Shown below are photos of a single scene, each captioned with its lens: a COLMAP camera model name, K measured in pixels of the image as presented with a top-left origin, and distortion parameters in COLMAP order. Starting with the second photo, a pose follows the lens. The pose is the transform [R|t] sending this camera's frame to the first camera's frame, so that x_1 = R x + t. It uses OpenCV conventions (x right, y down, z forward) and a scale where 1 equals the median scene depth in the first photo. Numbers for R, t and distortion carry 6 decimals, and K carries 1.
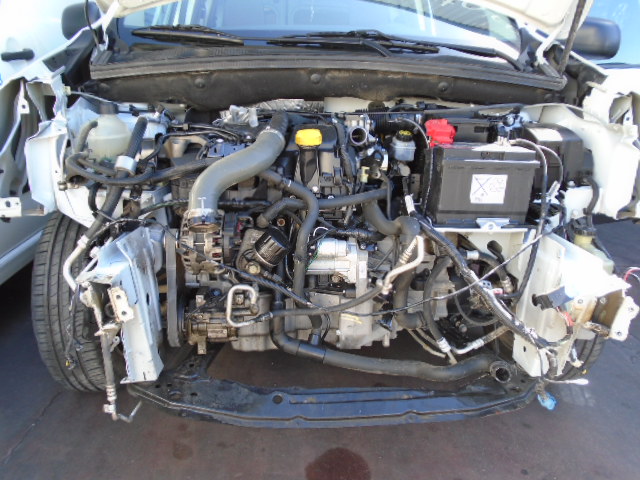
lens RADIAL K [[496.2, 0, 319.0], [0, 496.2, 238.3], [0, 0, 1]] dist [-0.008937, -0.008187]
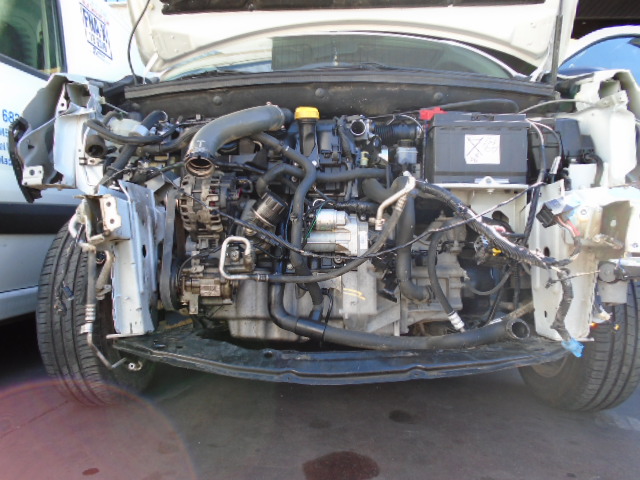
lens RADIAL K [[496.6, 0, 319.1], [0, 496.6, 242.9], [0, 0, 1]] dist [-0.015527, -0.001958]
pose [[0.995304, -0.028757, -0.092426, 0.097020], [-0.003512, 0.943491, -0.331379, 0.417862], [0.096733, 0.330148, 0.938960, 0.078462]]
